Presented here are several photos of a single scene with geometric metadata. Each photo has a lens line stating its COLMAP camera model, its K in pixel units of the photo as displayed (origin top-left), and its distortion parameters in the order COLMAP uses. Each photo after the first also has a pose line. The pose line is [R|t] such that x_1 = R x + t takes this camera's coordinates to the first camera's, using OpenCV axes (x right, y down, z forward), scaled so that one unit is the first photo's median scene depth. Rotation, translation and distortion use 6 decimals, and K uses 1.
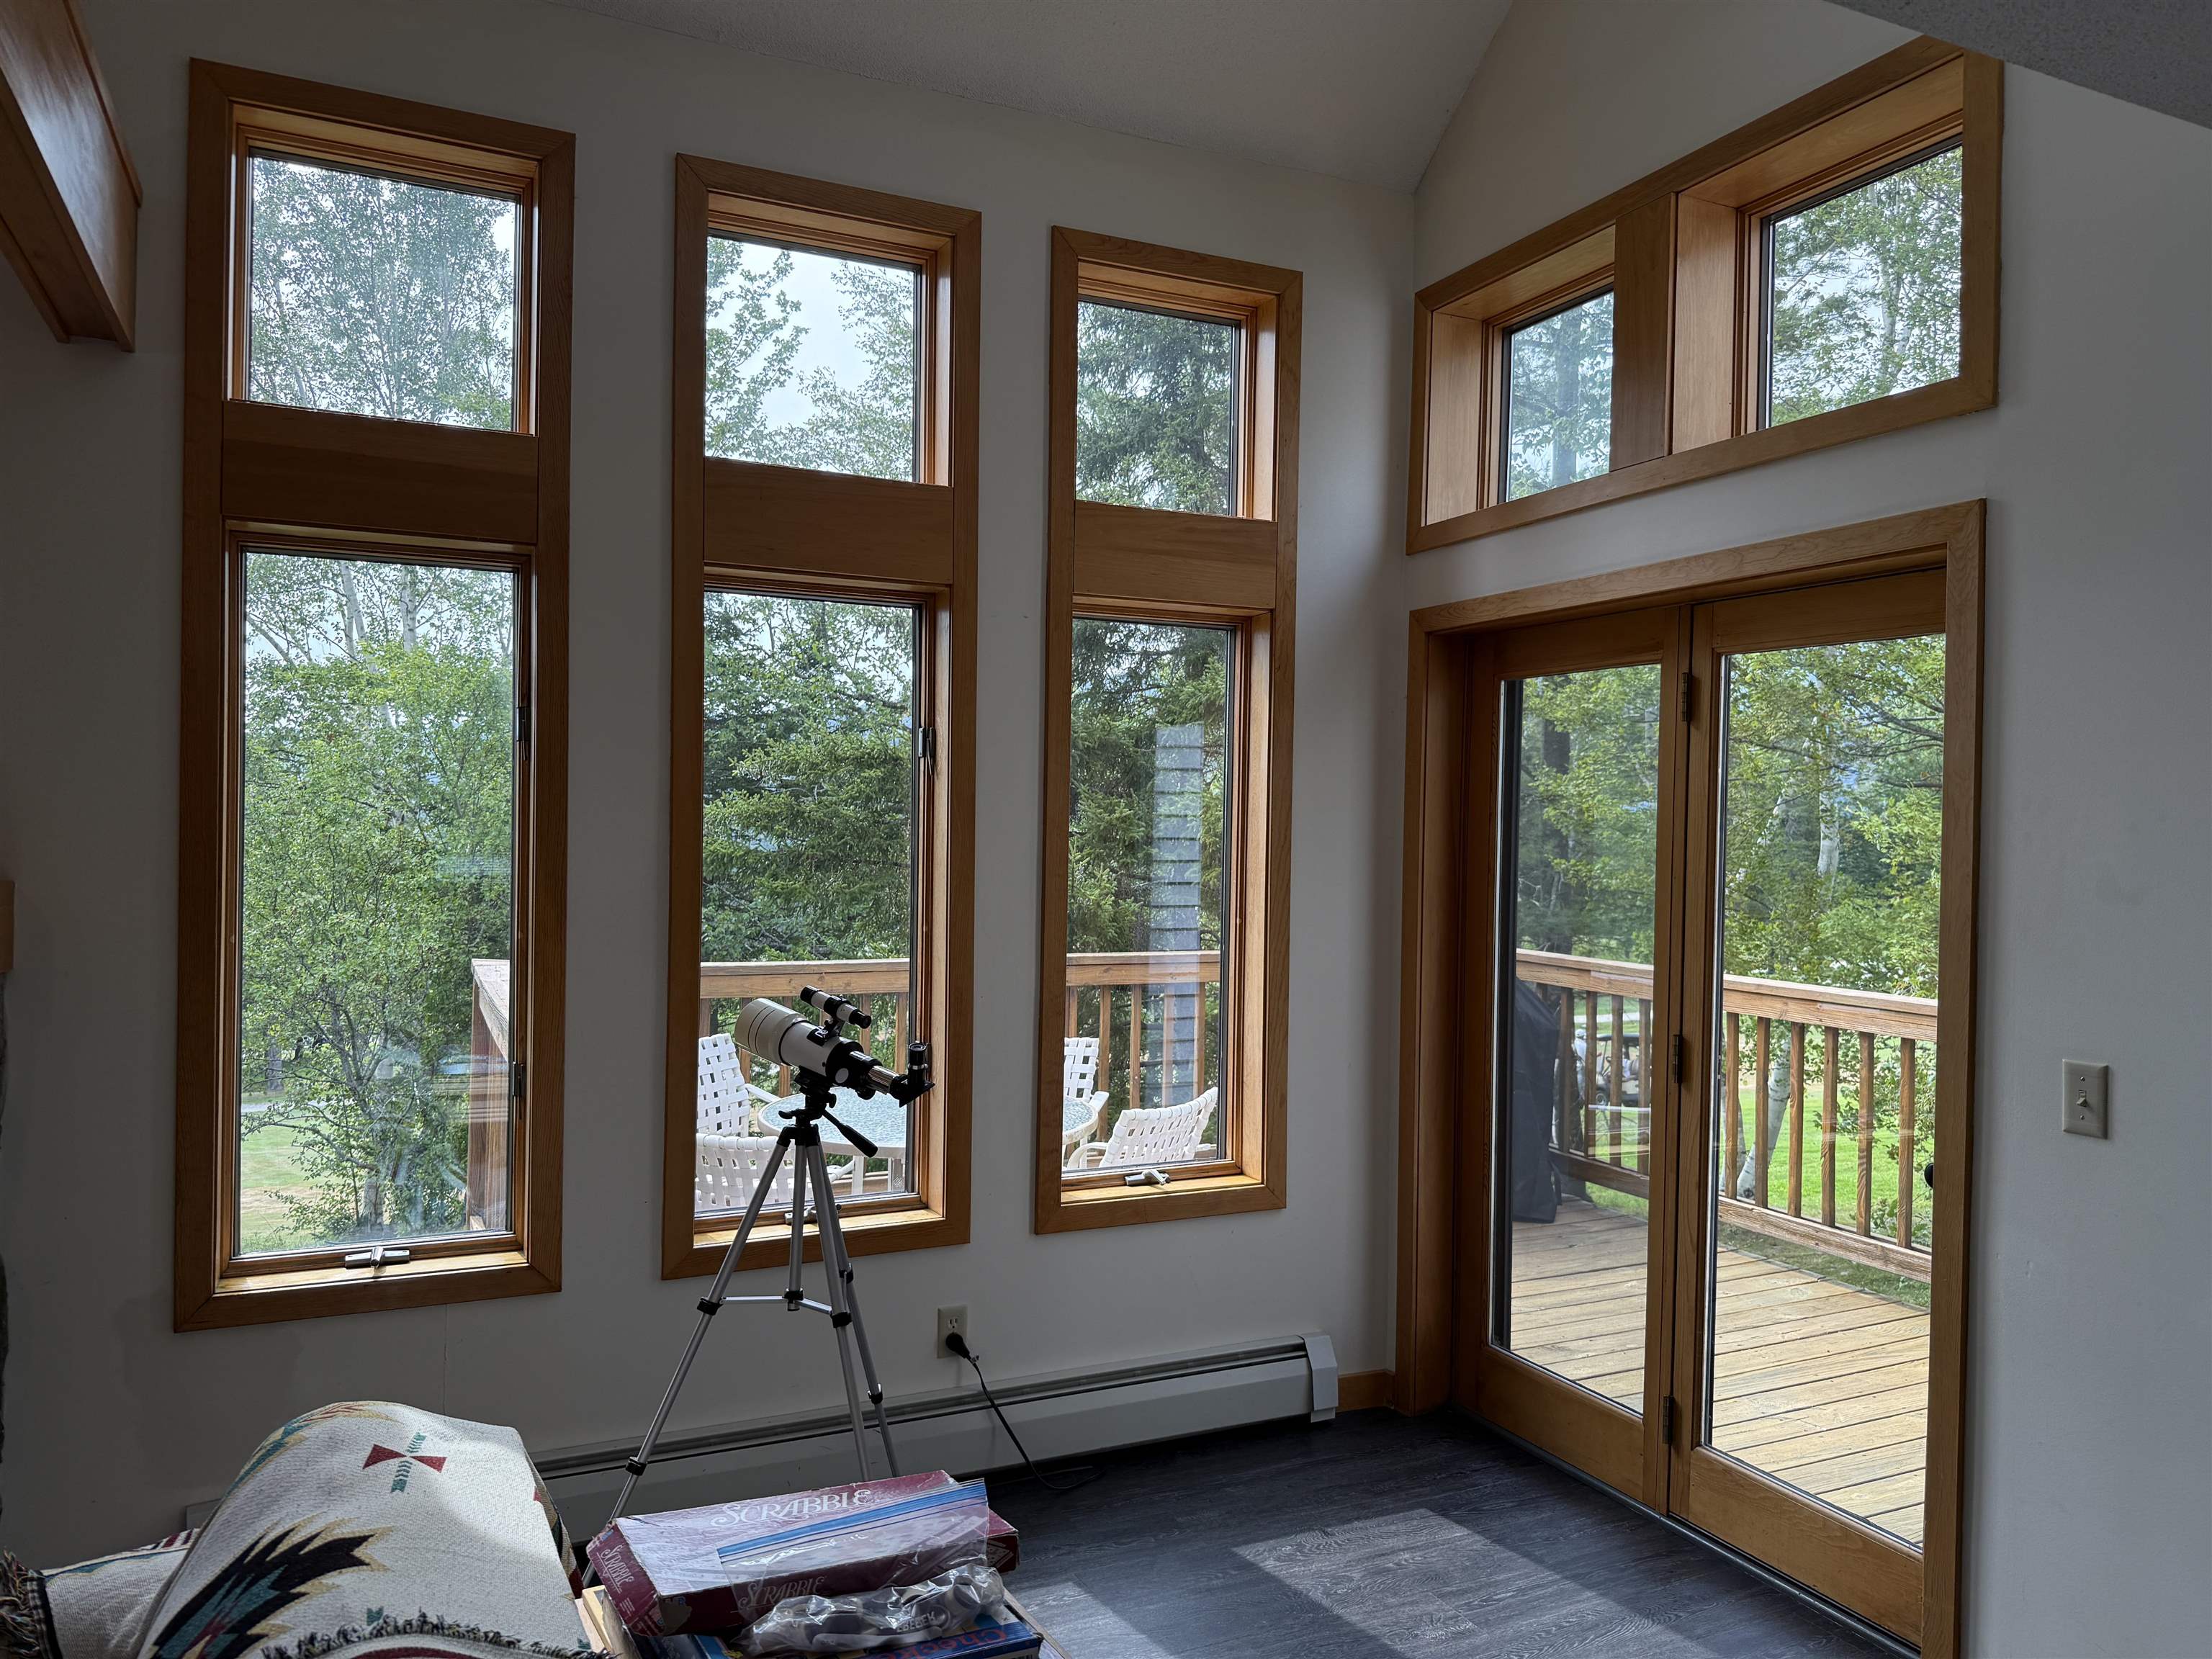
lens RADIAL K [[1574.5, 0, 1113.8], [0, 1574.5, 836.6], [0, 0, 1]] dist [0.058387, -0.088449]
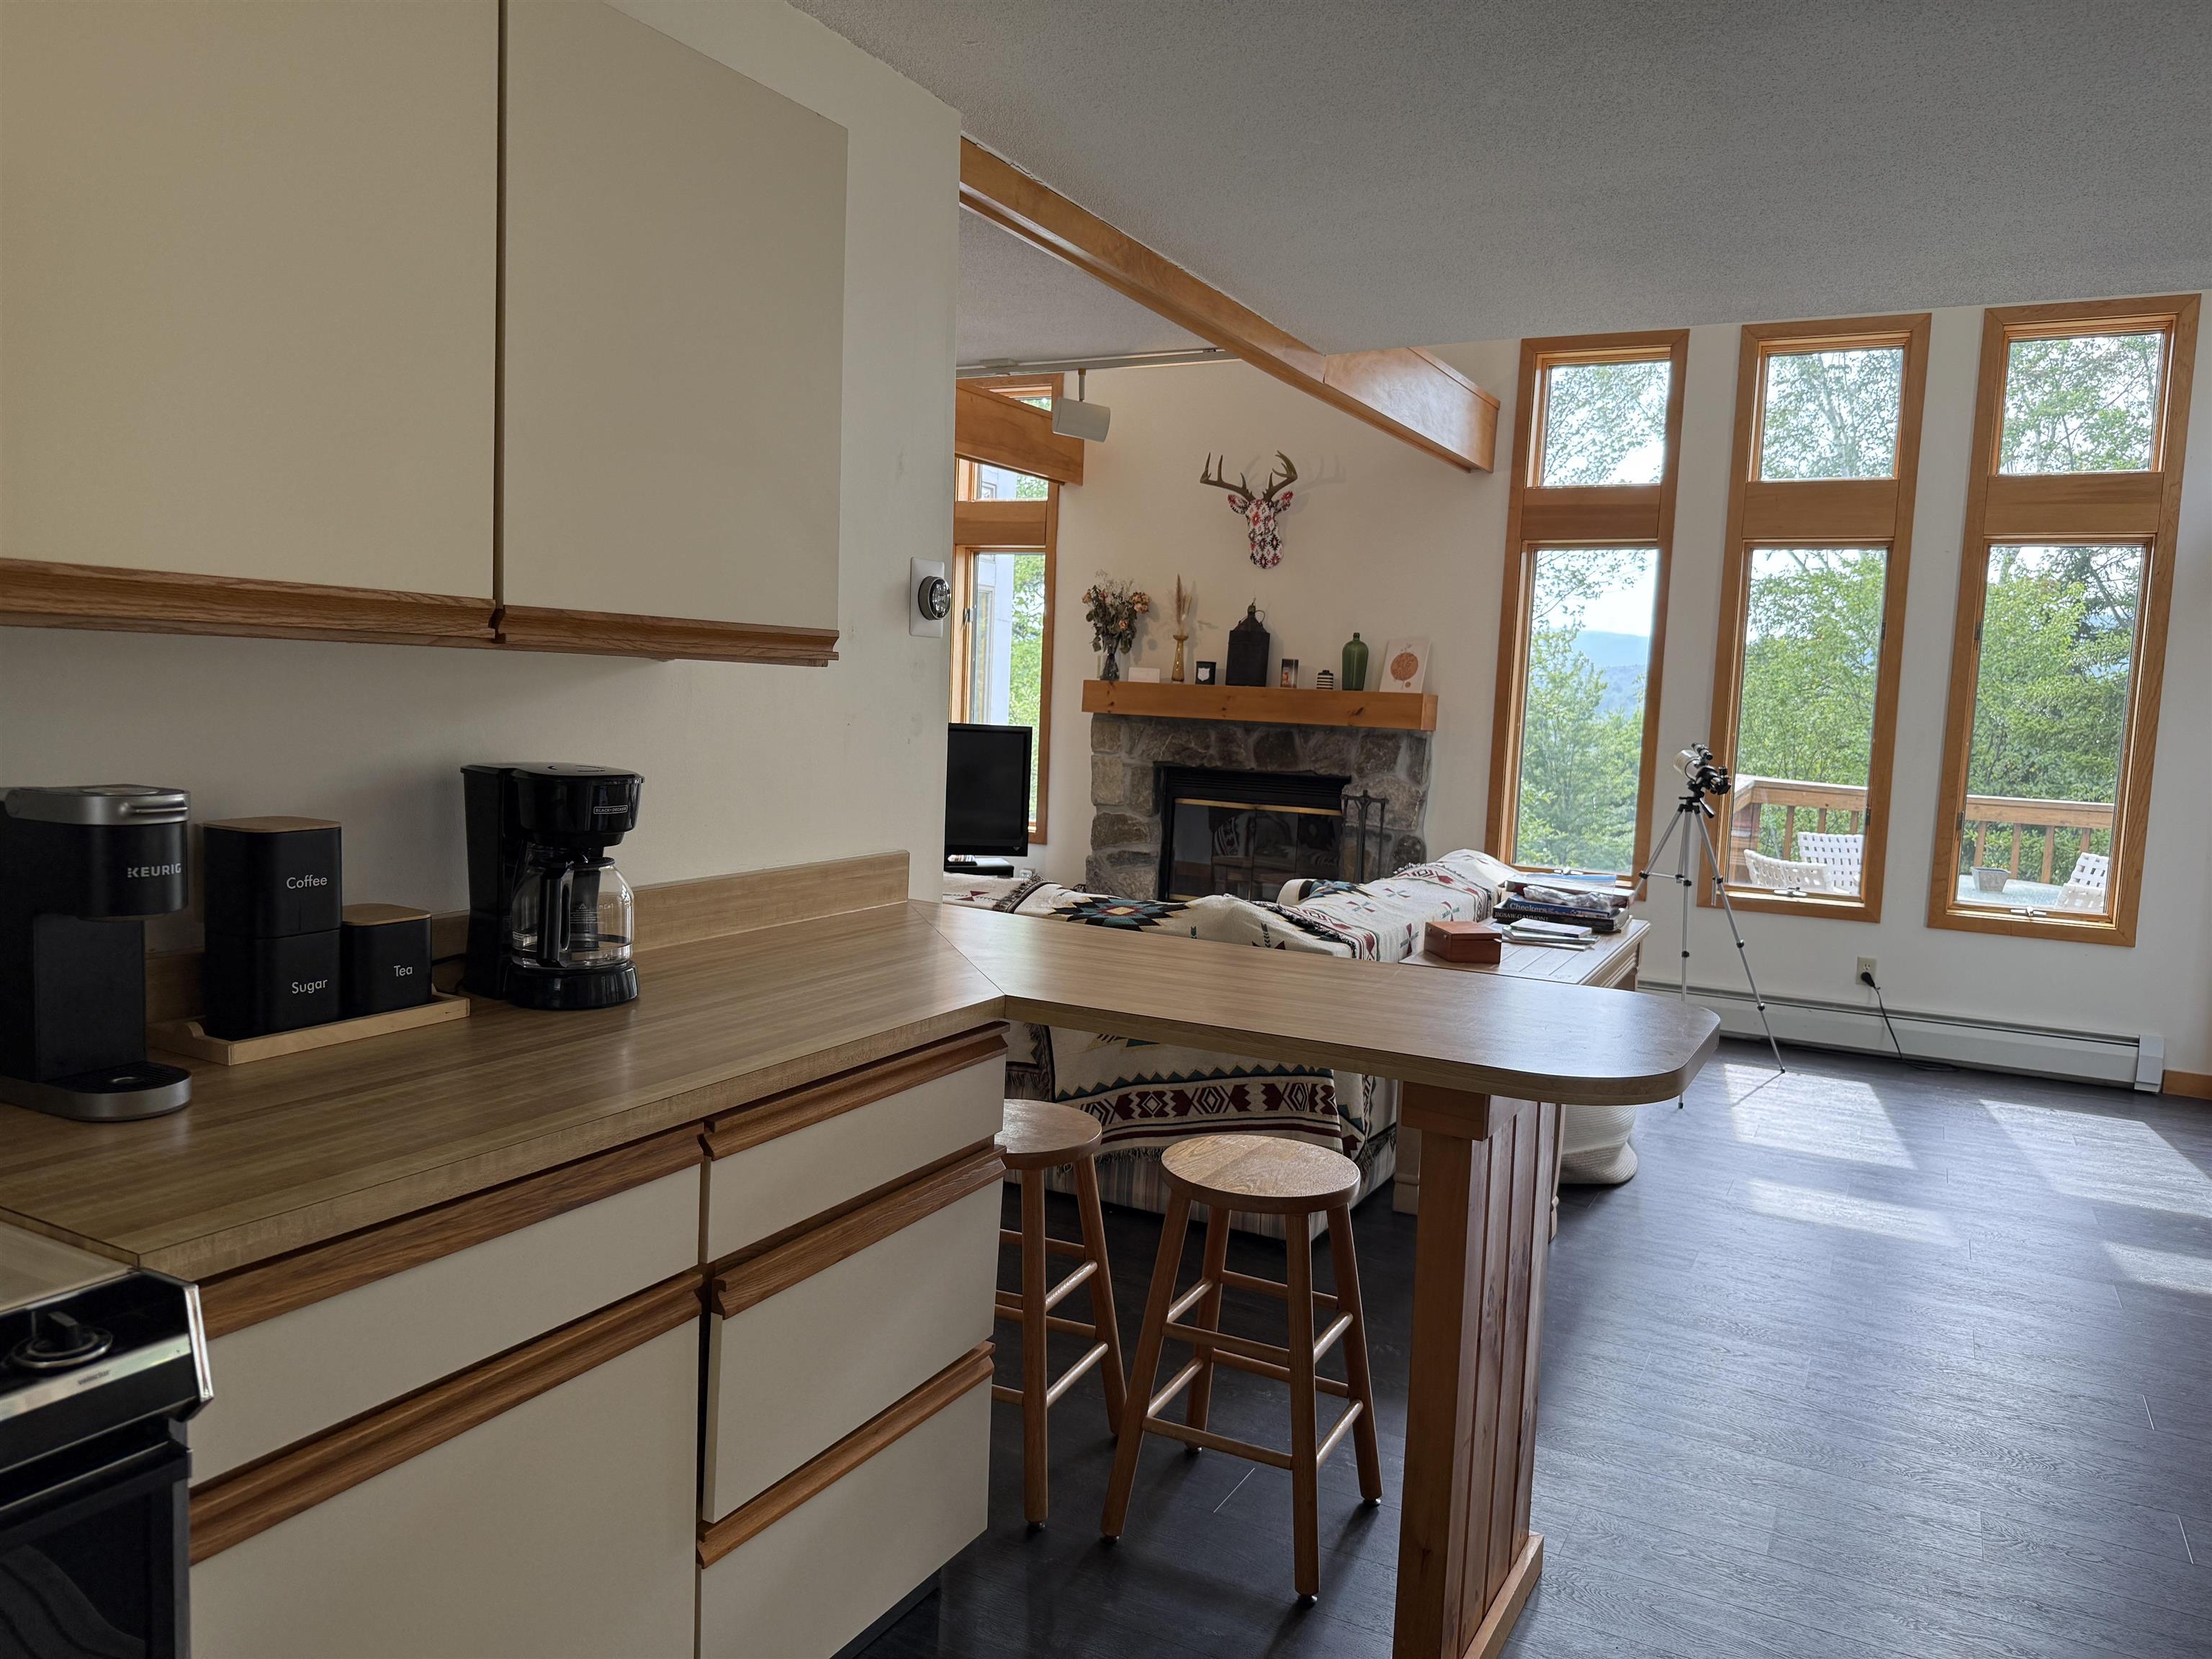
lens RADIAL K [[1574.5, 0, 1113.8], [0, 1574.5, 836.6], [0, 0, 1]] dist [0.058387, -0.088449]
pose [[0.588877, 0.080631, -0.804190, 0.843025], [-0.036600, 0.996651, 0.073127, 0.070912], [0.807393, -0.013630, 0.589856, -0.731540]]
